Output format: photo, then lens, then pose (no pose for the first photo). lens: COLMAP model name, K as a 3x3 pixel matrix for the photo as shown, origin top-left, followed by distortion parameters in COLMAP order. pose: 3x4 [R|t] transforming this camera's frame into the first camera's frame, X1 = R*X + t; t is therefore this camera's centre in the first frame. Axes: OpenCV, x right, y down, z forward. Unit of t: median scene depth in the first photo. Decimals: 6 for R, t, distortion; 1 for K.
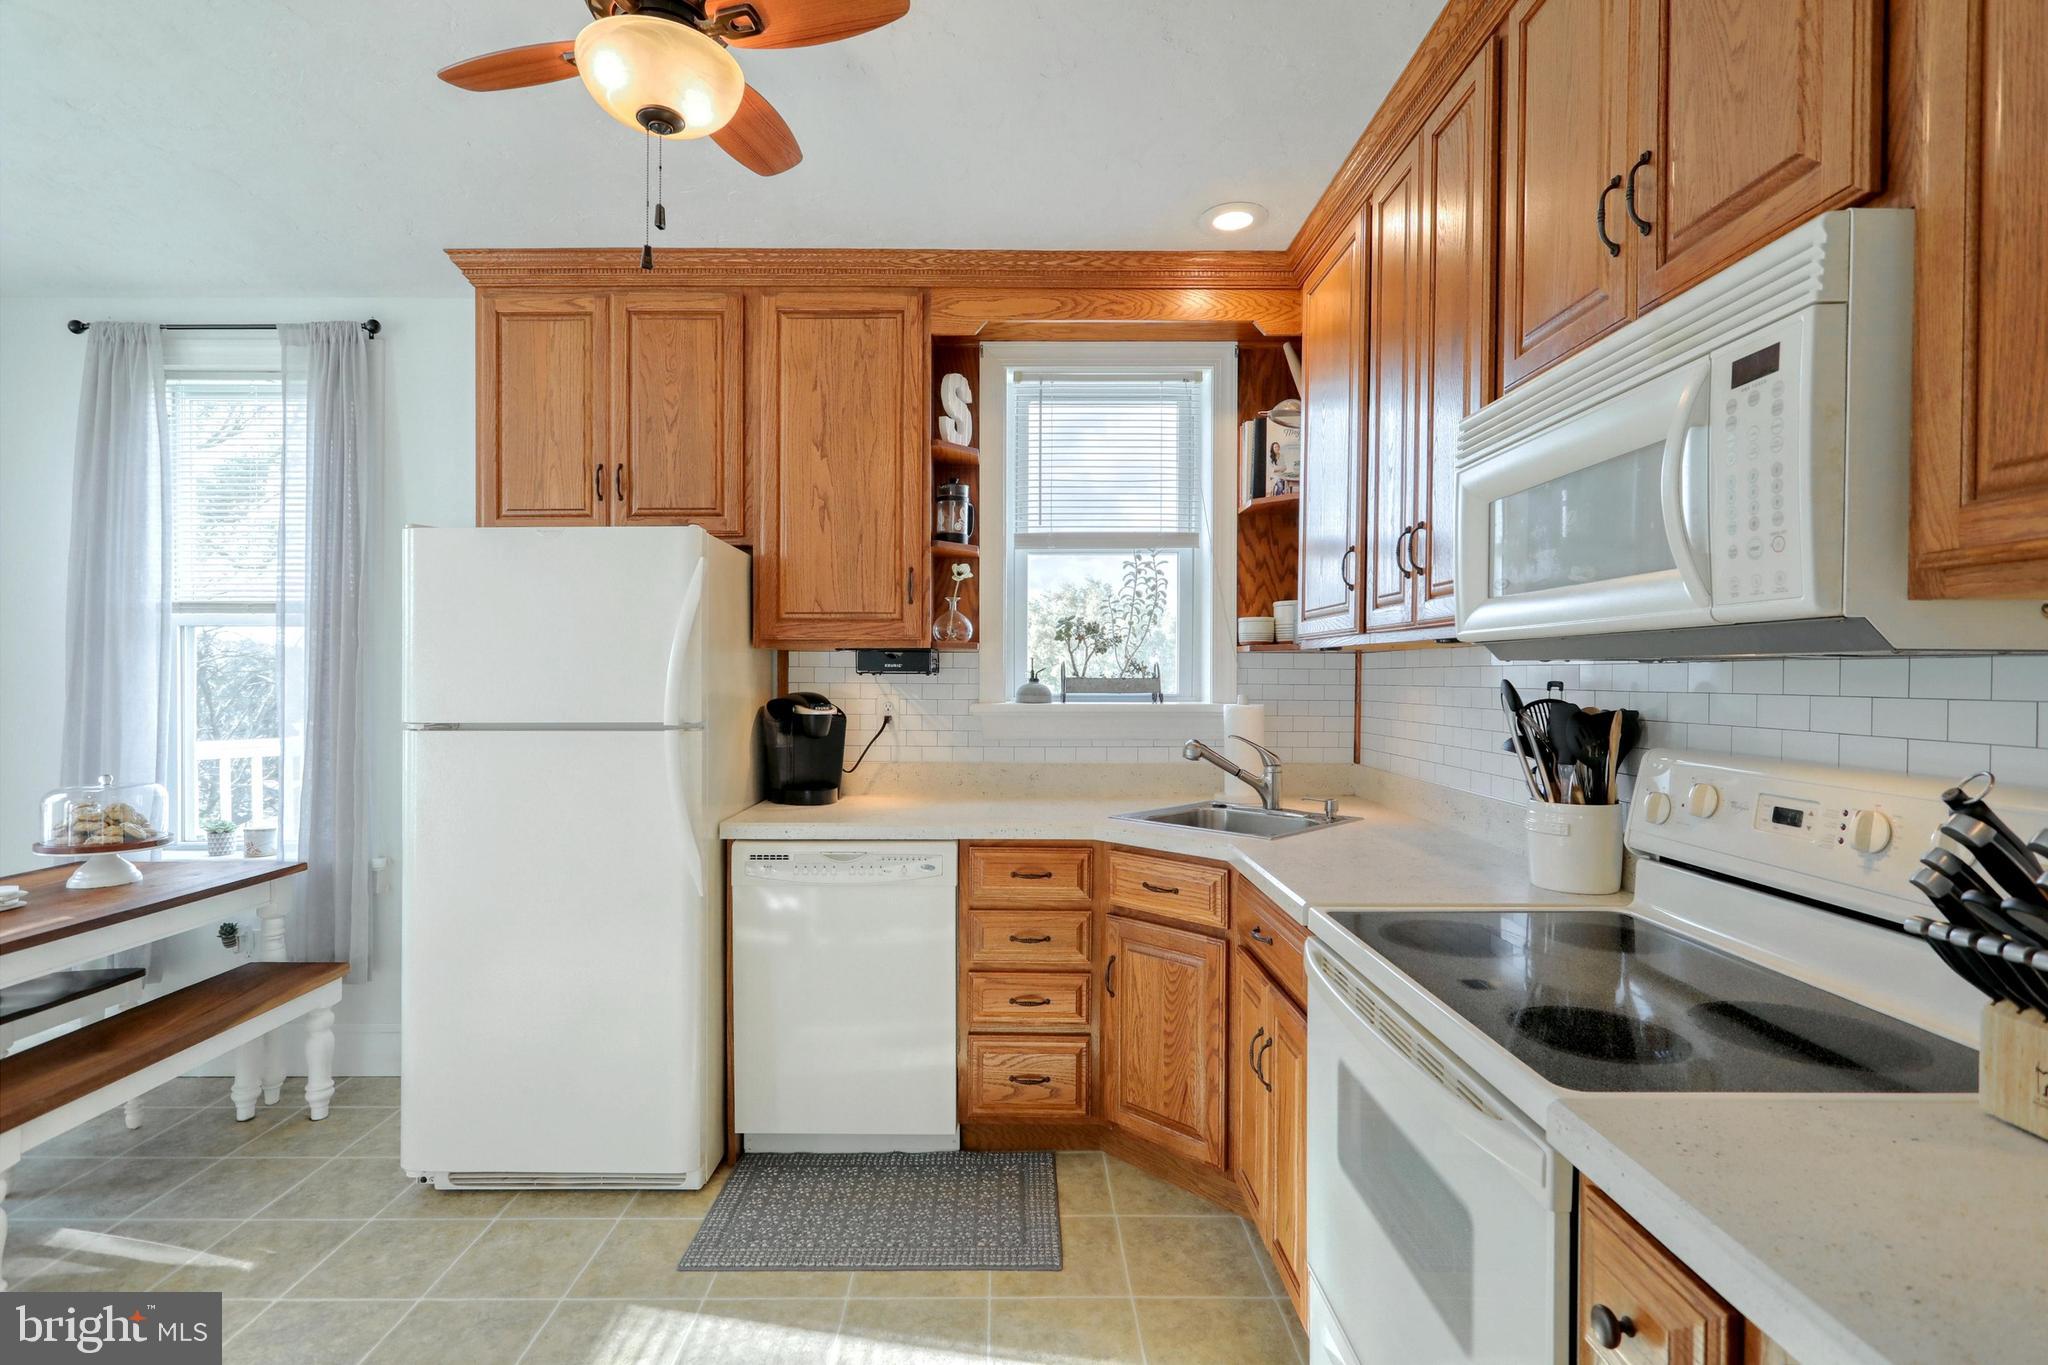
lens RADIAL K [[970.3, 0, 1032.6], [0, 970.3, 688.9], [0, 0, 1]] dist [0.003095, 0.002819]
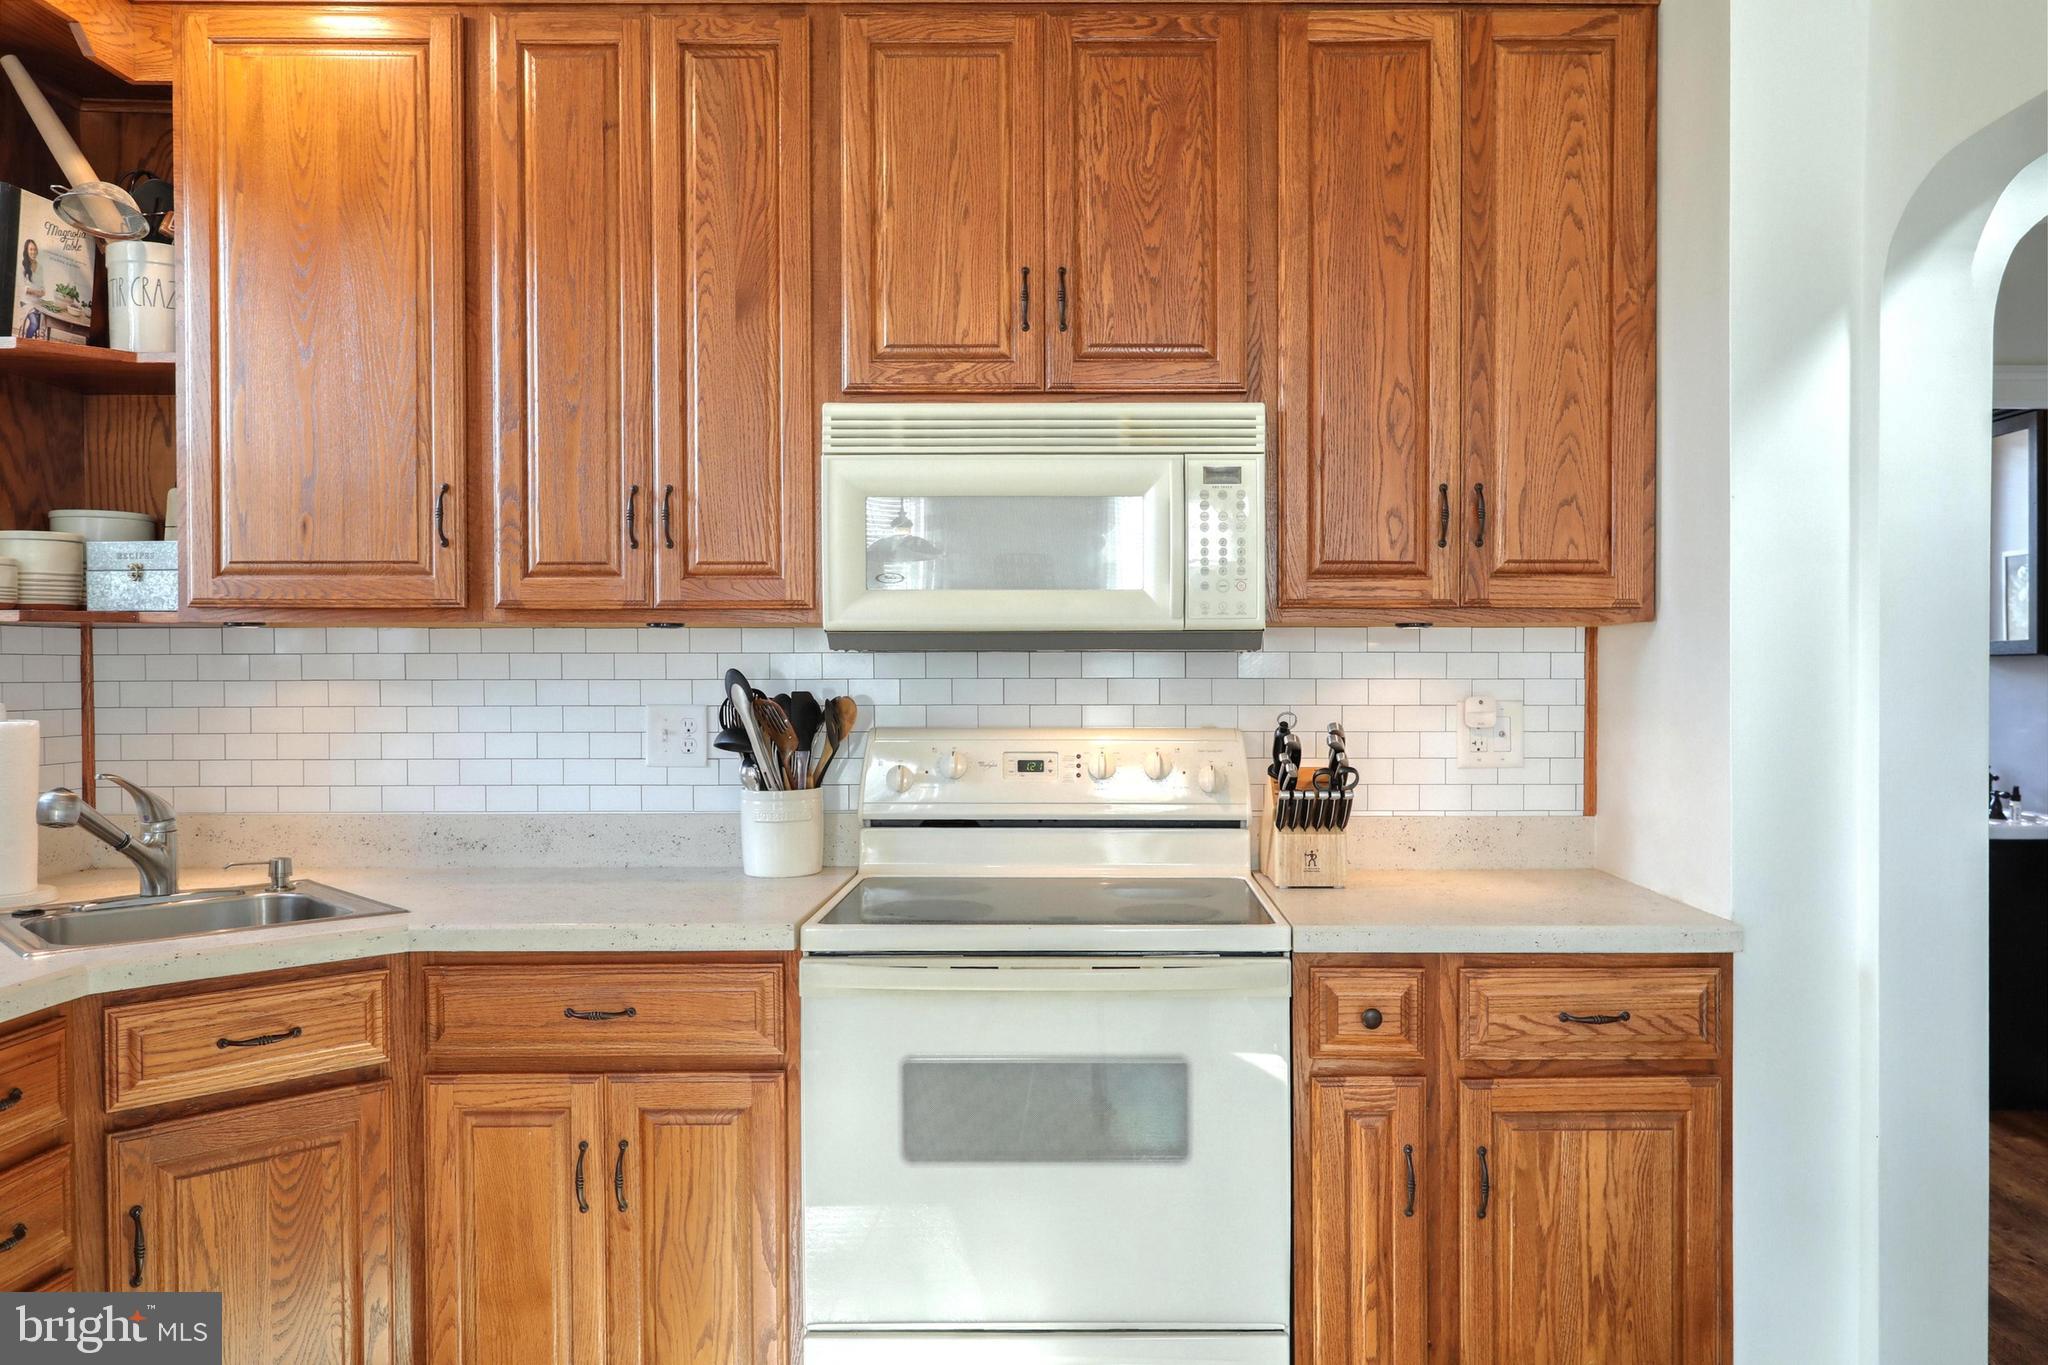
lens RADIAL K [[1524.2, 0, 989.1], [0, 1524.2, 709.7], [0, 0, 1]] dist [0.004622, 0.004271]
pose [[0.020471, -0.030289, 0.999332, -0.752990], [0.016296, 0.999418, 0.029958, -0.008024], [-0.999658, 0.015672, 0.020952, 0.549514]]
